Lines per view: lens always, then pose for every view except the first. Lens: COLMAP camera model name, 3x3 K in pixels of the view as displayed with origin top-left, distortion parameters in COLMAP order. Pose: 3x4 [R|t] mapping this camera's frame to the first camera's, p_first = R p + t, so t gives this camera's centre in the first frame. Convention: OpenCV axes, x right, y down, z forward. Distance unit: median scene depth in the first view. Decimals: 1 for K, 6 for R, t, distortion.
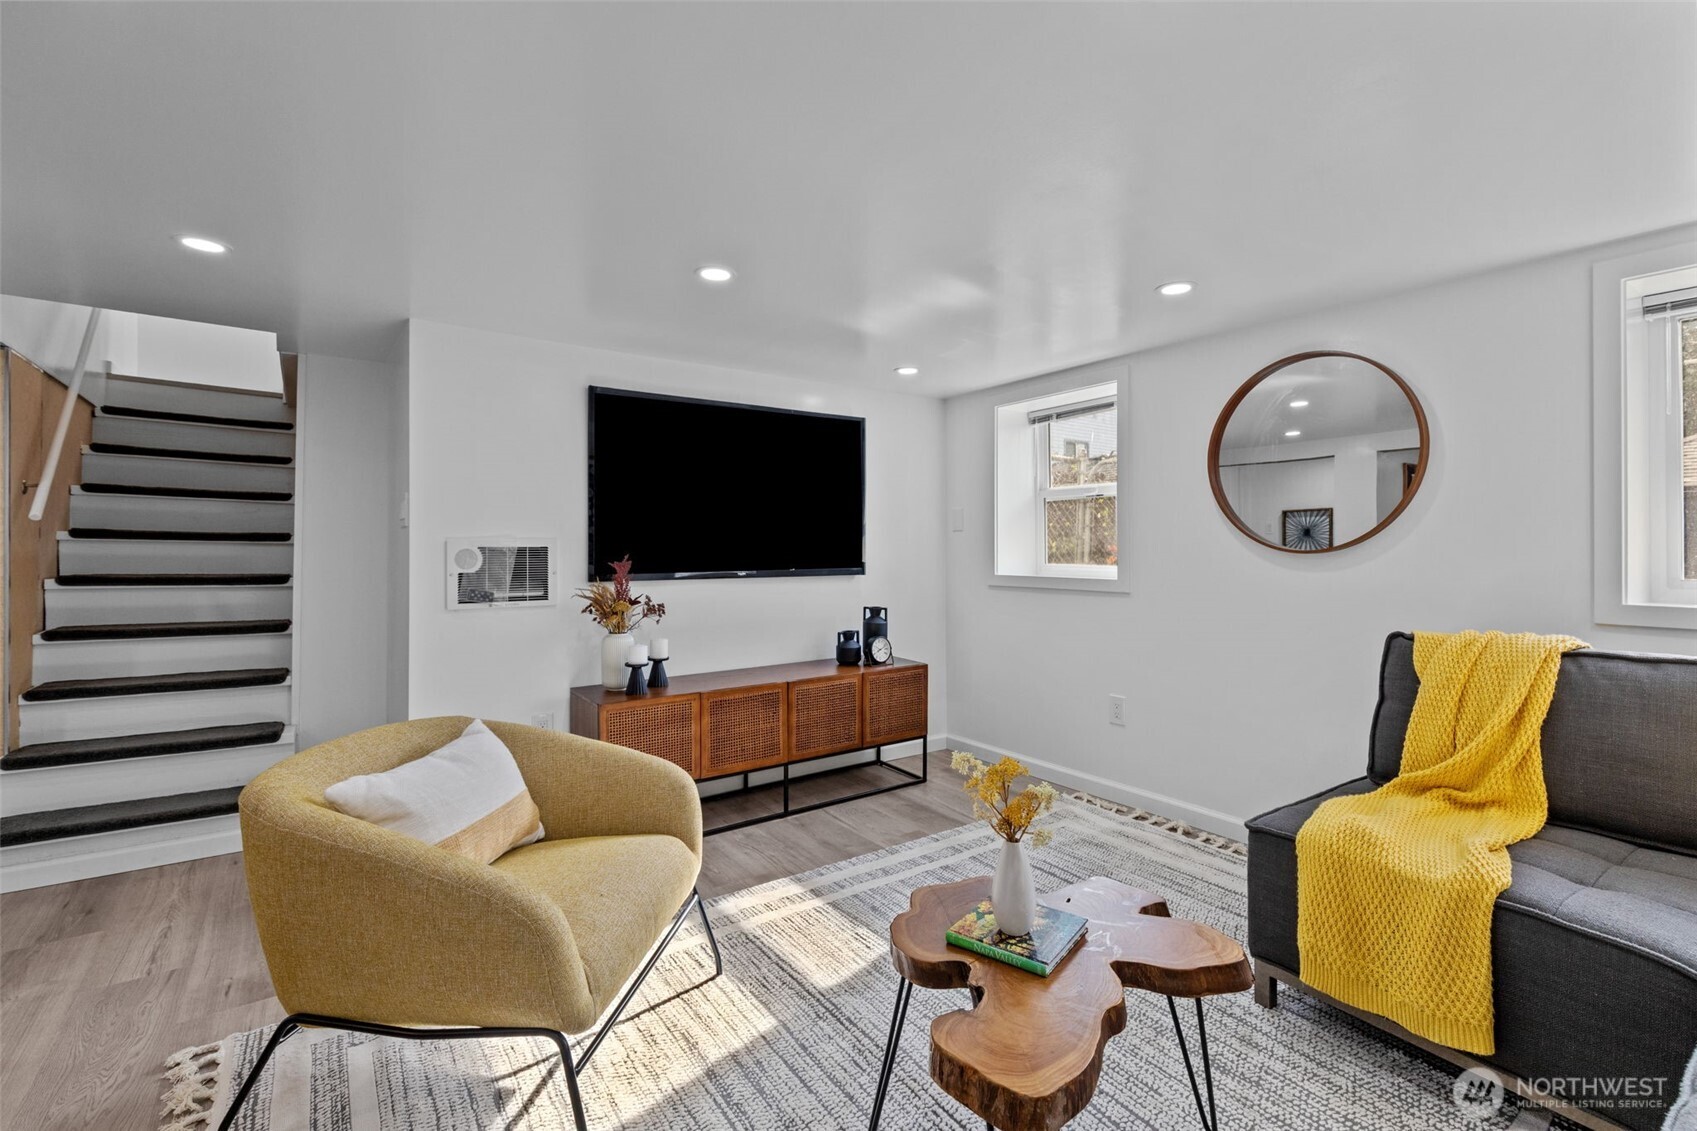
lens RADIAL K [[762.2, 0, 859.1], [0, 762.2, 556.2], [0, 0, 1]] dist [-0.000518, -0.000070]
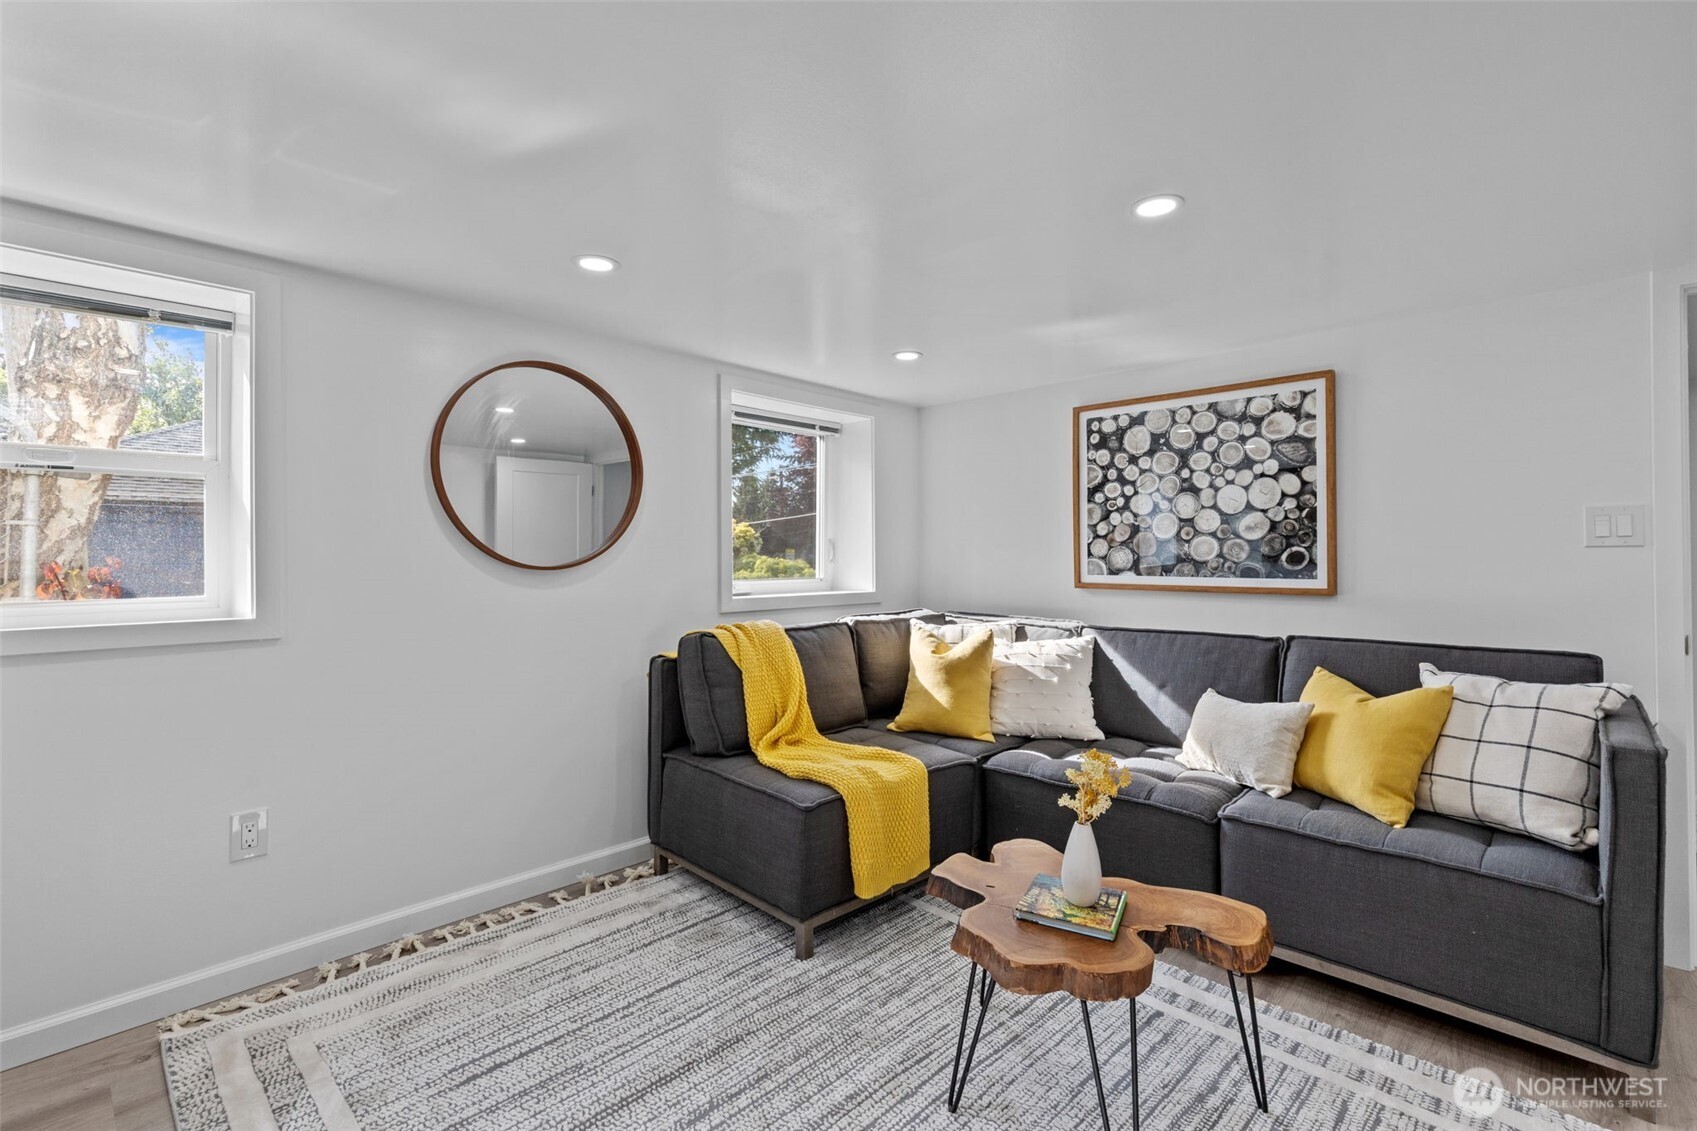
lens RADIAL K [[762.2, 0, 859.1], [0, 762.2, 556.2], [0, 0, 1]] dist [-0.000518, -0.000070]
pose [[-0.191553, 0.005922, 0.981464, -0.380639], [0.019333, 0.999811, -0.002260, -0.009056], [-0.981292, 0.018541, -0.191631, 0.693854]]
